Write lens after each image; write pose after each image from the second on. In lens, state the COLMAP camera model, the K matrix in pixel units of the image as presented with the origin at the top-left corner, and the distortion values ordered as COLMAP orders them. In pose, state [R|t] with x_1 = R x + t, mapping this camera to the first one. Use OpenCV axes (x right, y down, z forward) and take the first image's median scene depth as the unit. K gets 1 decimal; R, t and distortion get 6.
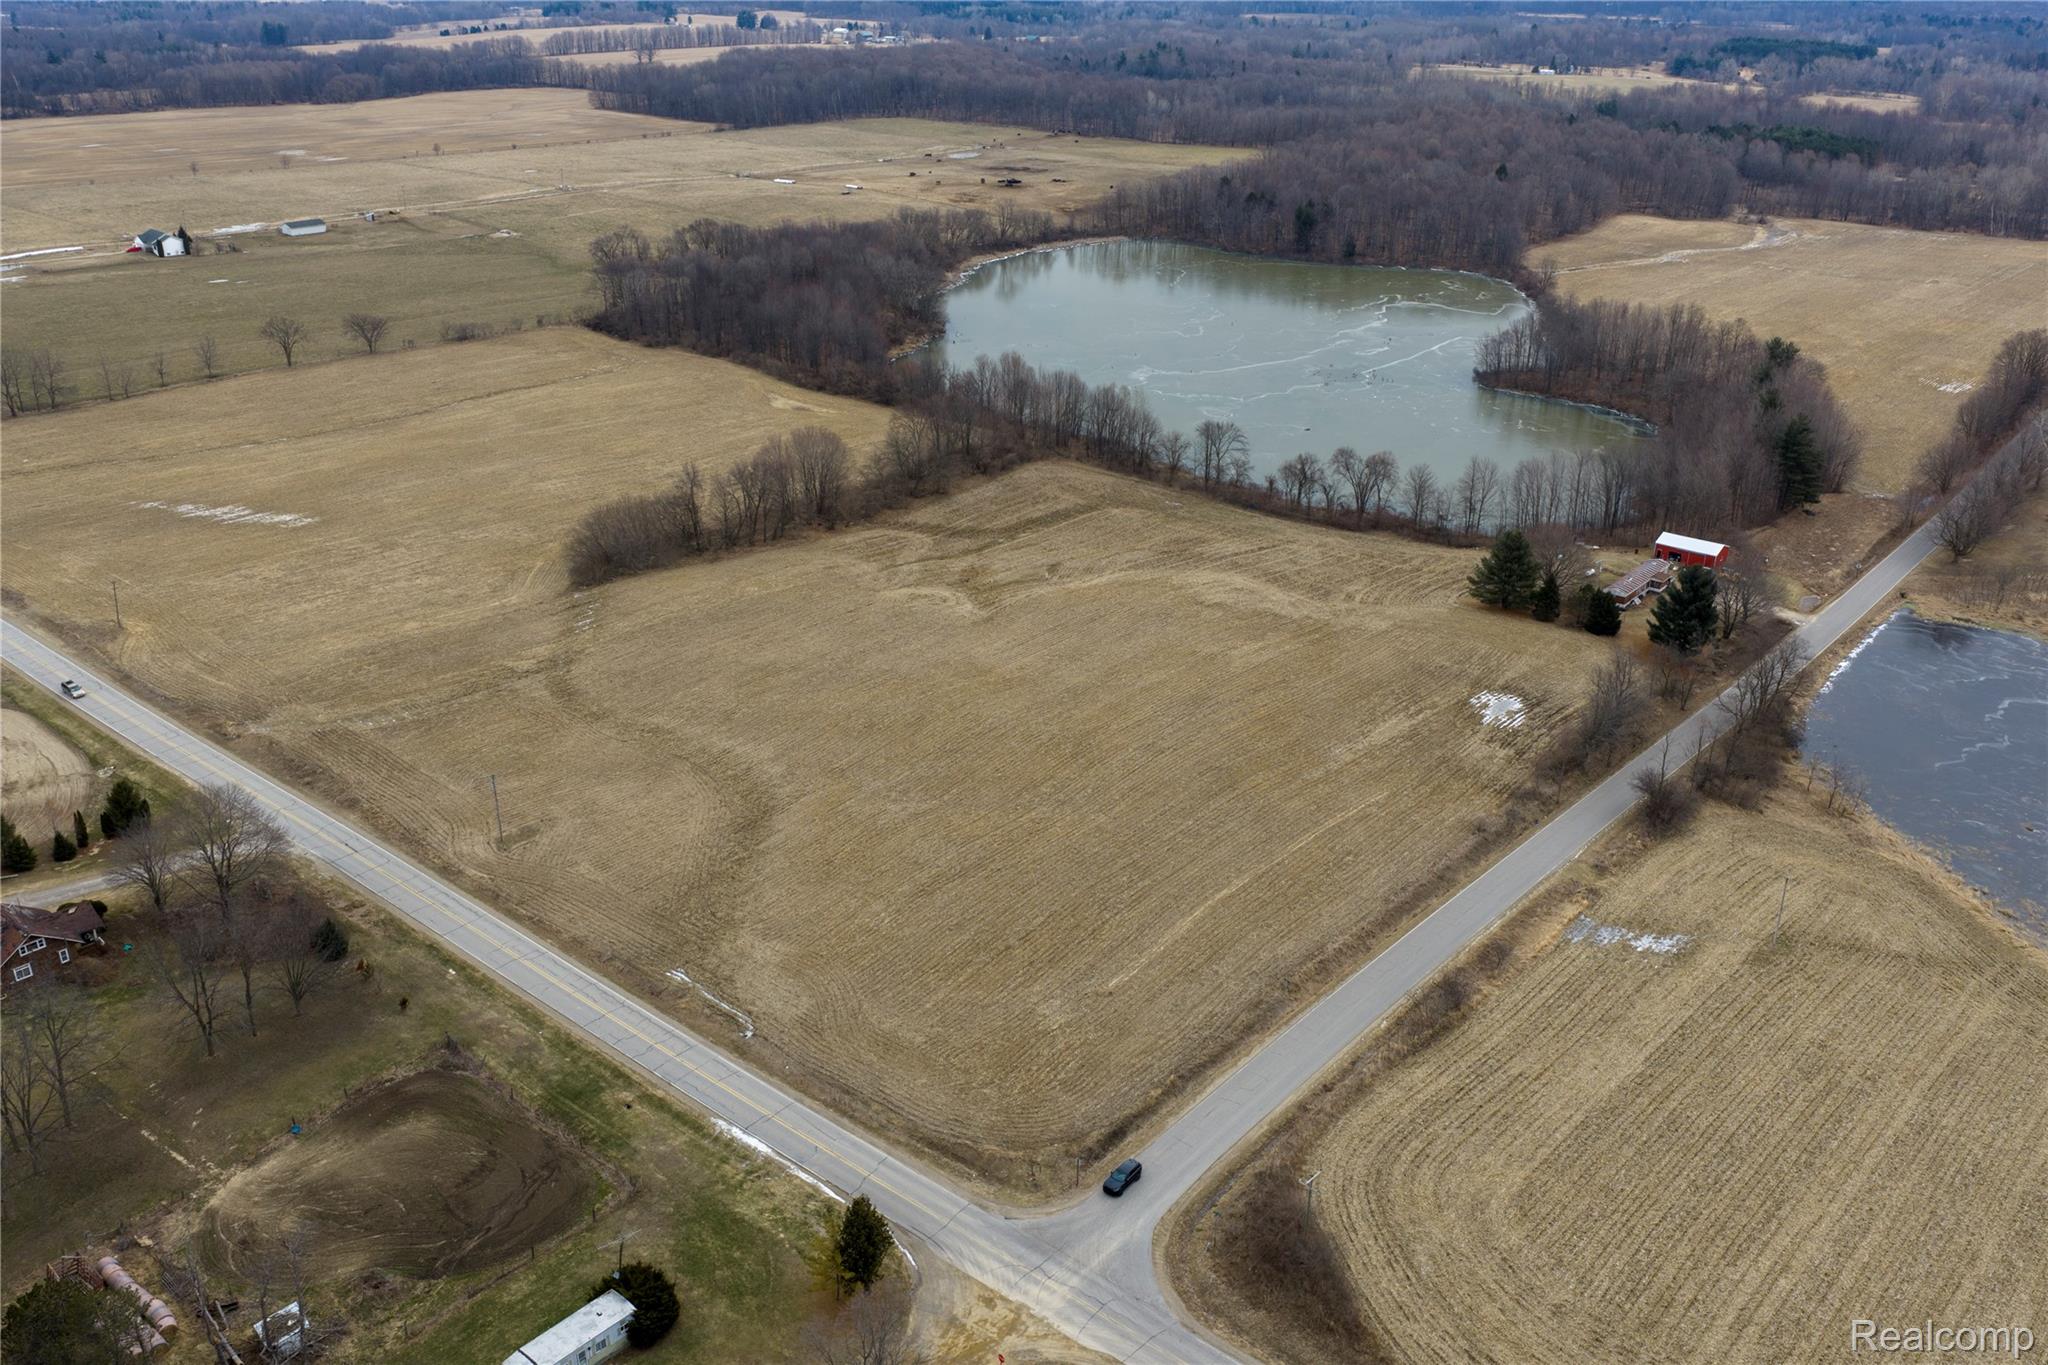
lens RADIAL K [[1659.5, 0, 1024.0], [0, 1659.5, 682.5], [0, 0, 1]] dist [-0.002081, 0.003221]
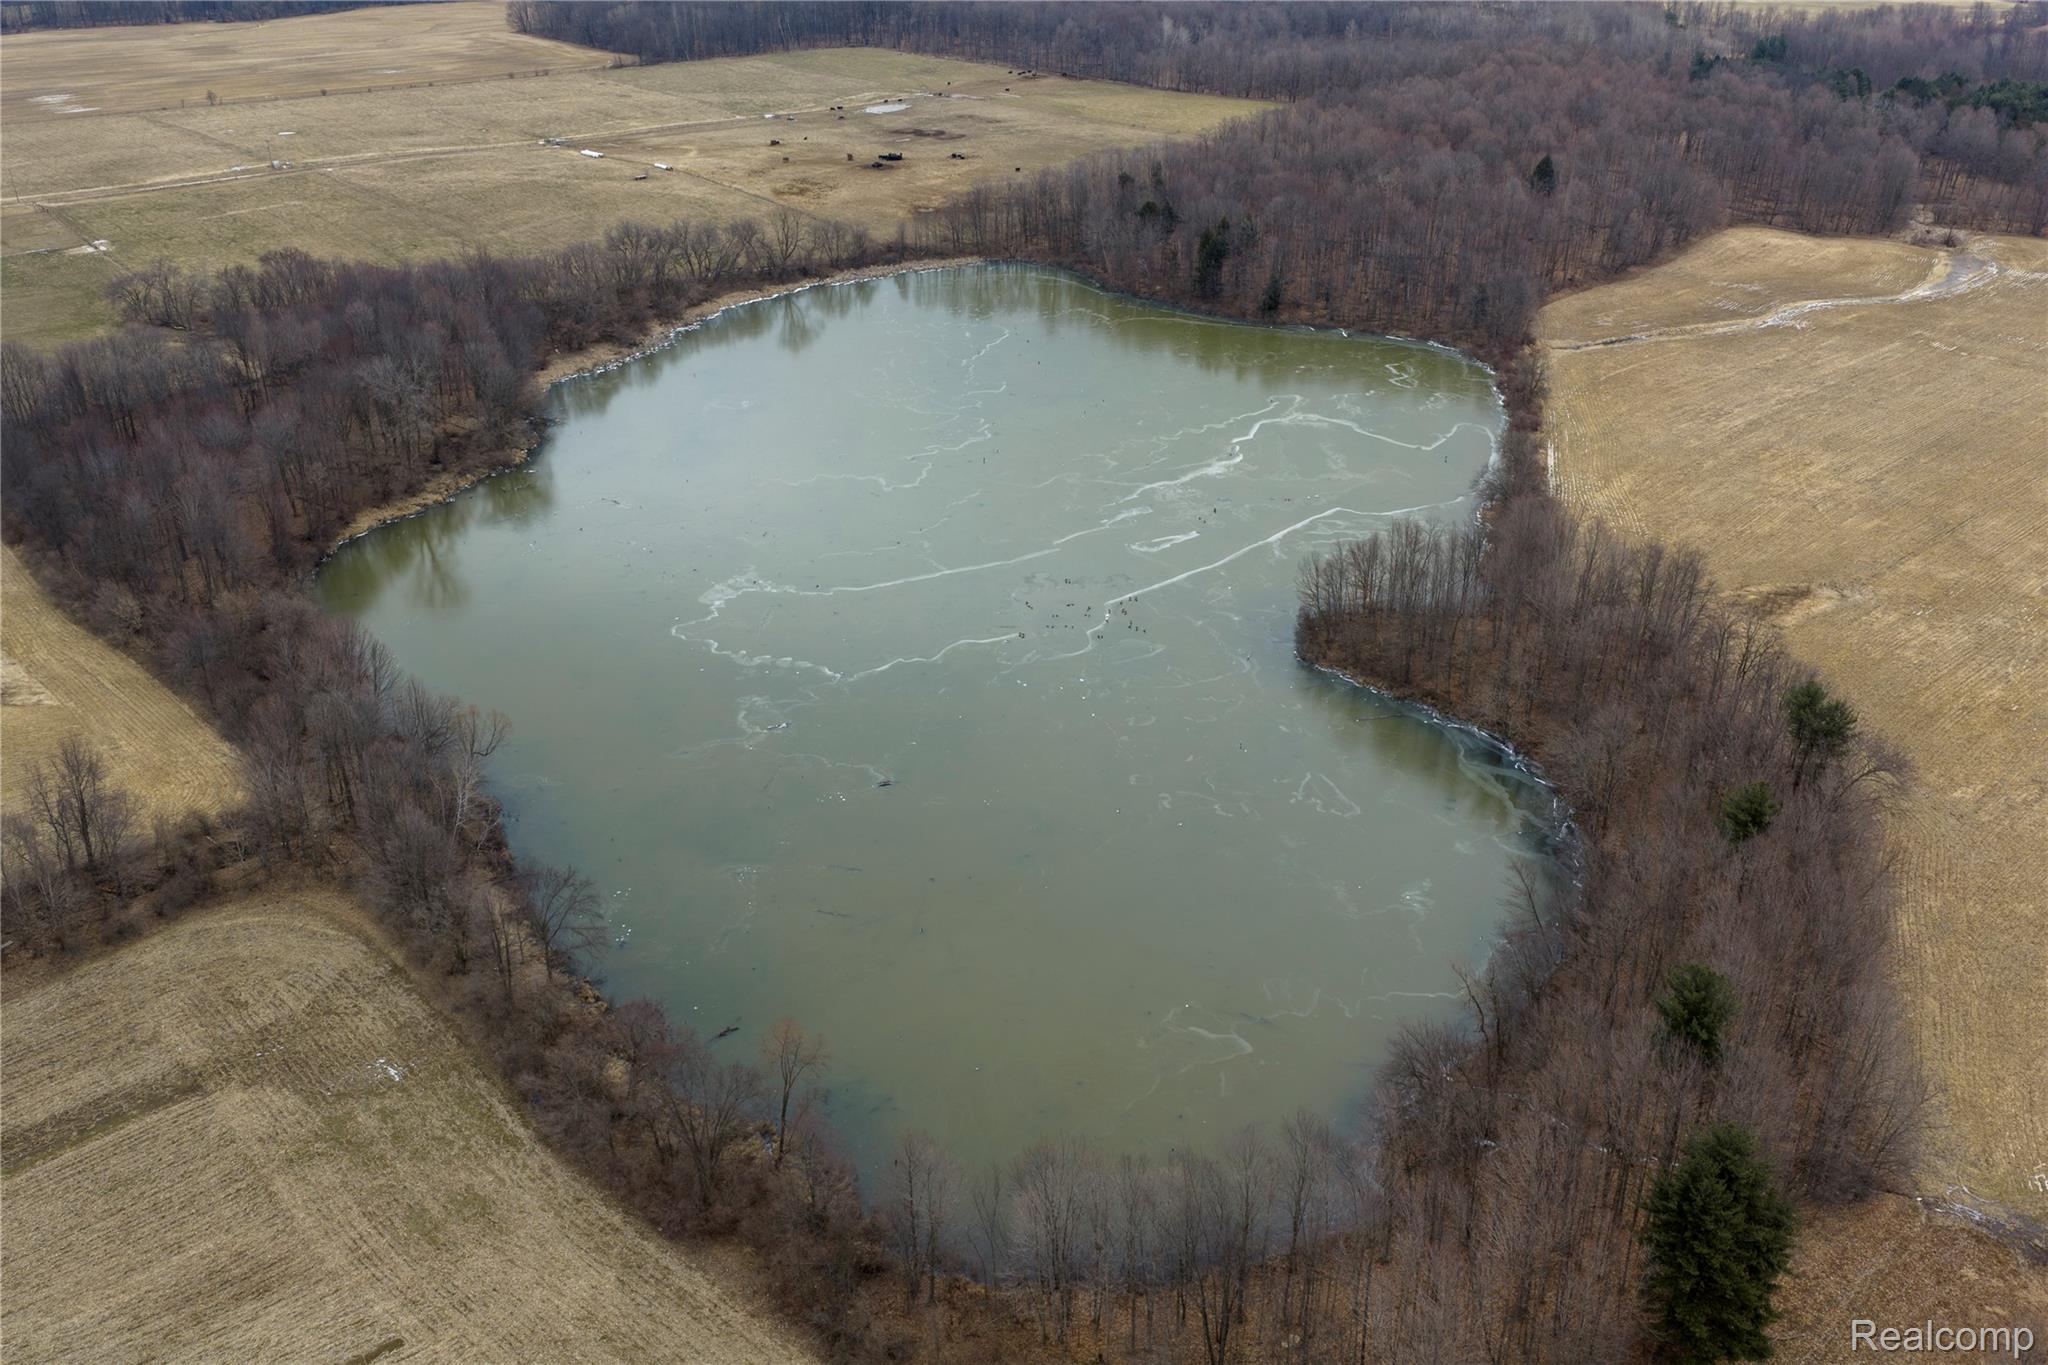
lens RADIAL K [[1659.5, 0, 1024.0], [0, 1659.5, 682.5], [0, 0, 1]] dist [-0.002081, 0.003221]
pose [[0.992618, 0.050326, -0.110346, 0.166589], [-0.043620, 0.997099, 0.062374, -0.134949], [0.113165, -0.057100, 0.991934, 0.297977]]
